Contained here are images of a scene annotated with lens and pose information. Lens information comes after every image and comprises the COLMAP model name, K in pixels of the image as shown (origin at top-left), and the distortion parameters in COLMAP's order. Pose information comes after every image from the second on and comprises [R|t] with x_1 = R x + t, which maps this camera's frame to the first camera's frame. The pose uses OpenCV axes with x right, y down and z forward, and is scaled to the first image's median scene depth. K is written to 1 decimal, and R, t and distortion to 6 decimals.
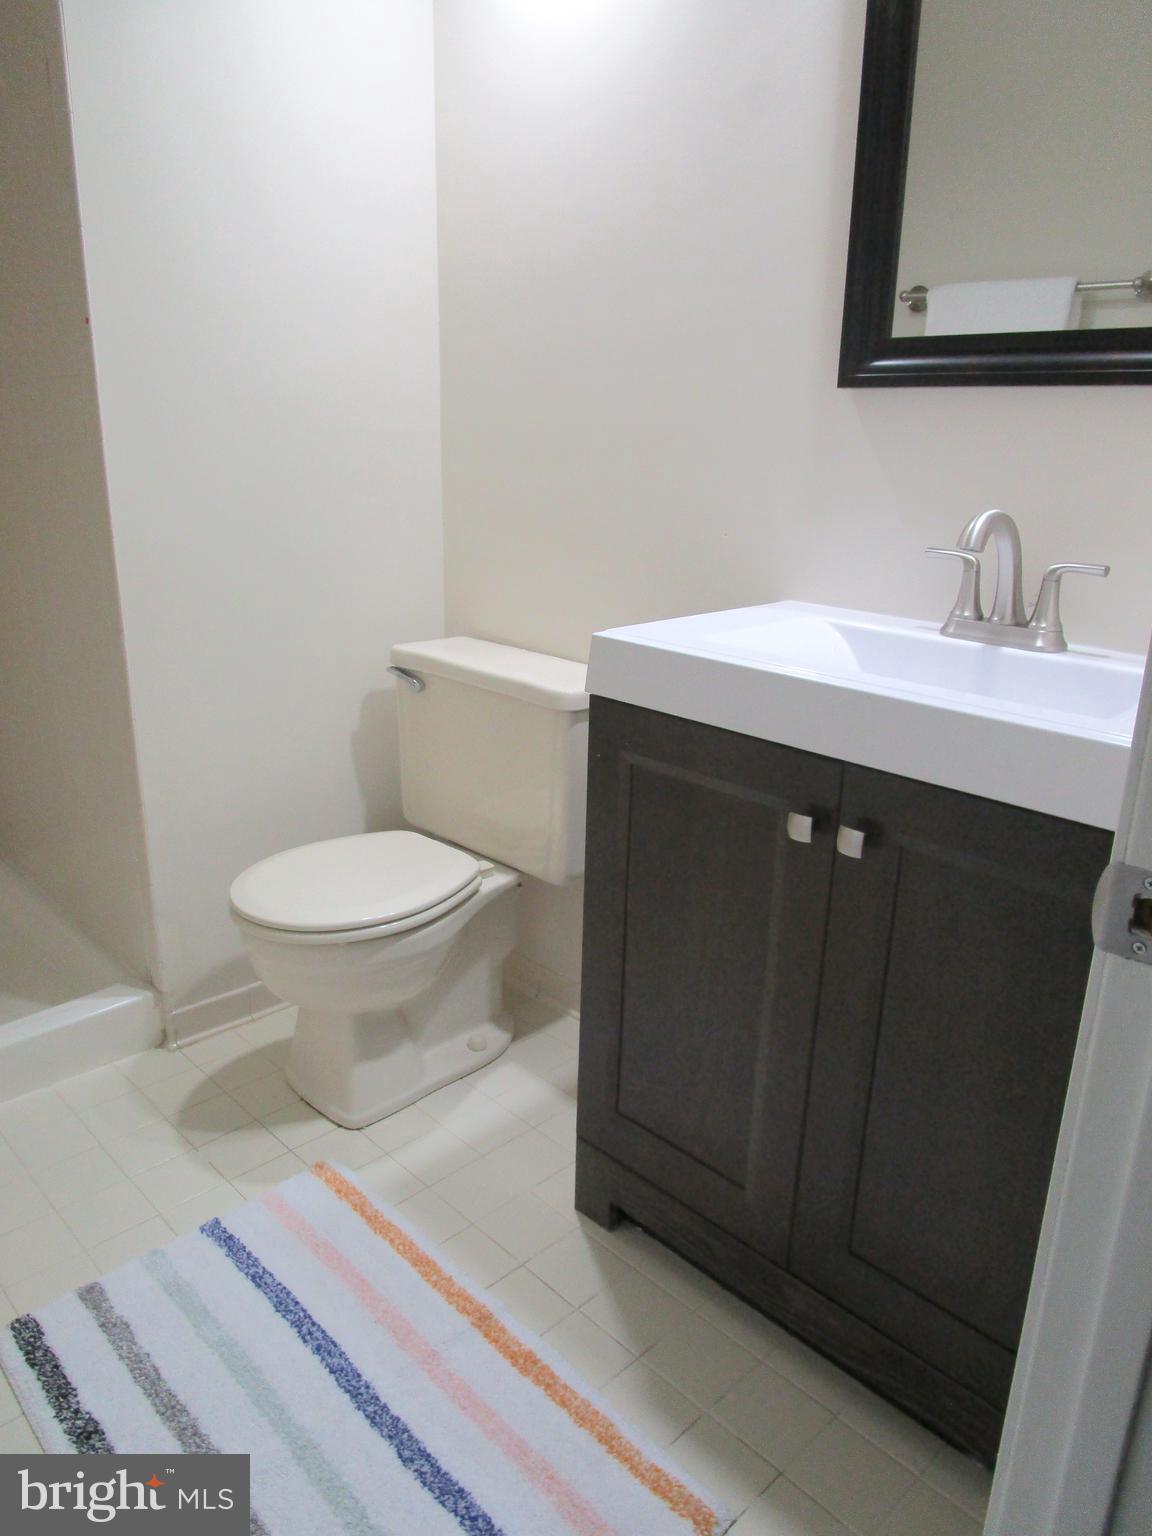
lens RADIAL K [[1079.9, 0, 576.0], [0, 1079.9, 768.0], [0, 0, 1]] dist [-0.042335, 0.010117]
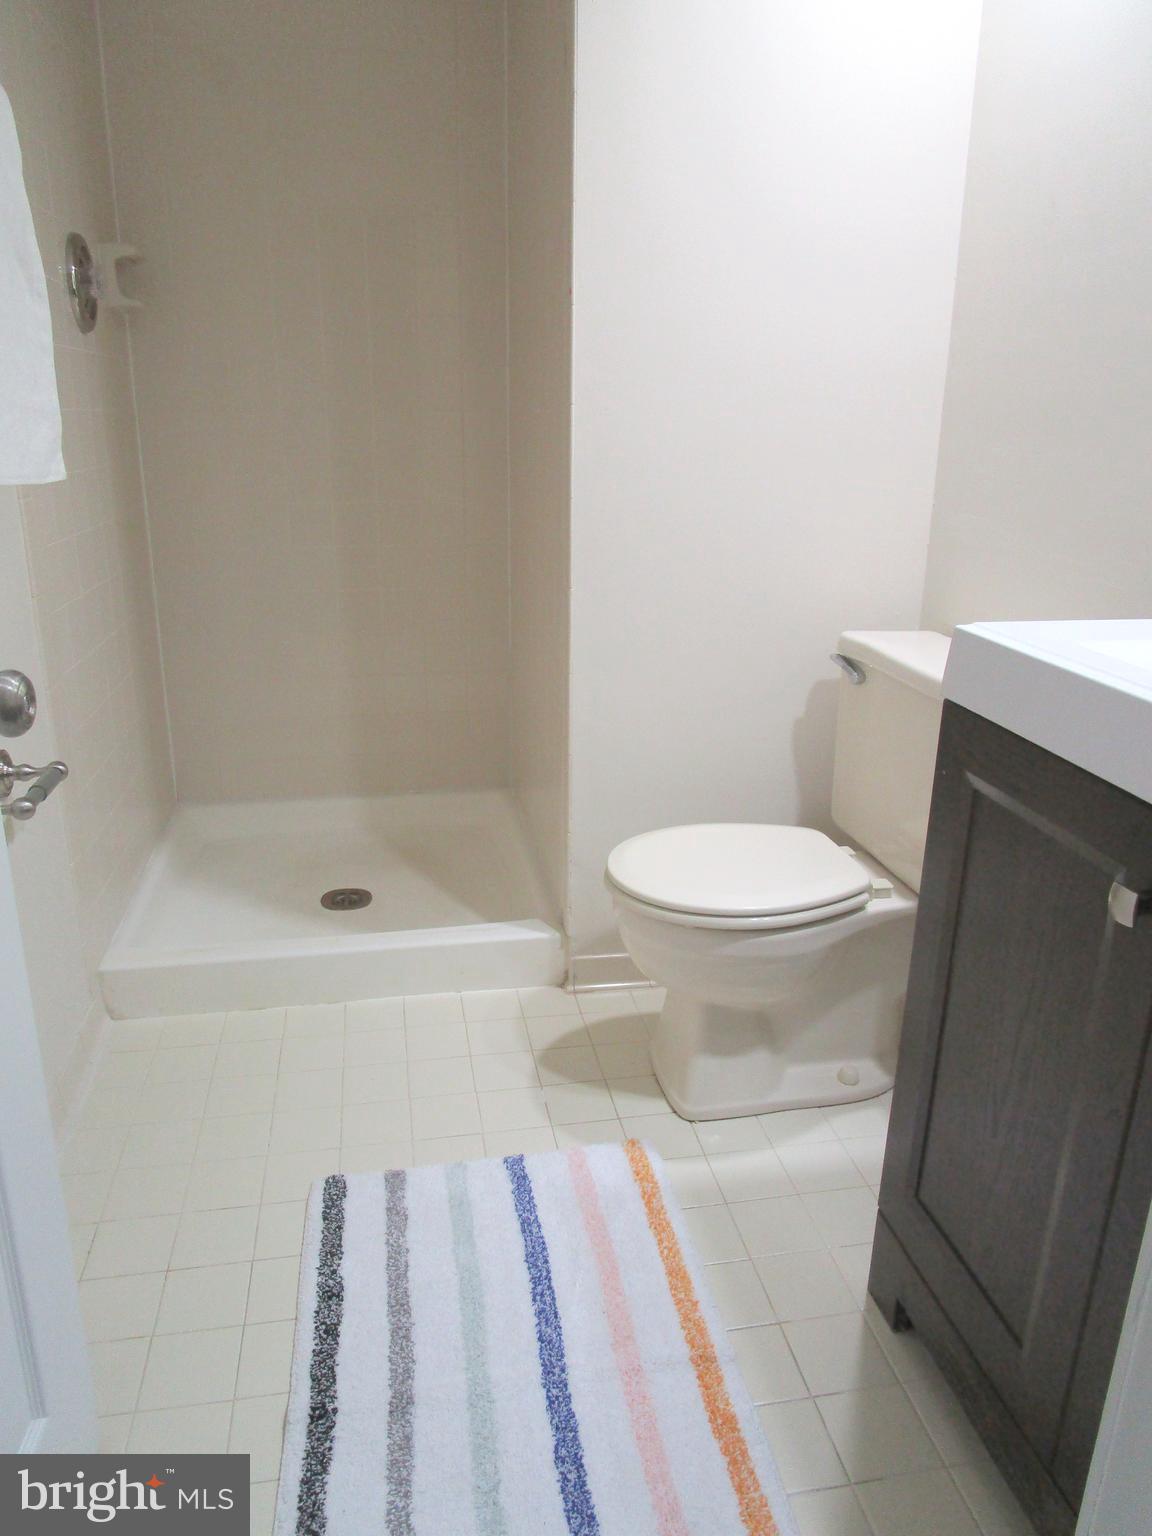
lens RADIAL K [[1079.9, 0, 576.0], [0, 1079.9, 768.0], [0, 0, 1]] dist [-0.042335, 0.010117]
pose [[0.828305, 0.165609, -0.535243, 0.213901], [-0.164892, 0.985063, 0.049613, -0.008960], [0.535465, 0.047162, 0.843240, 0.139455]]
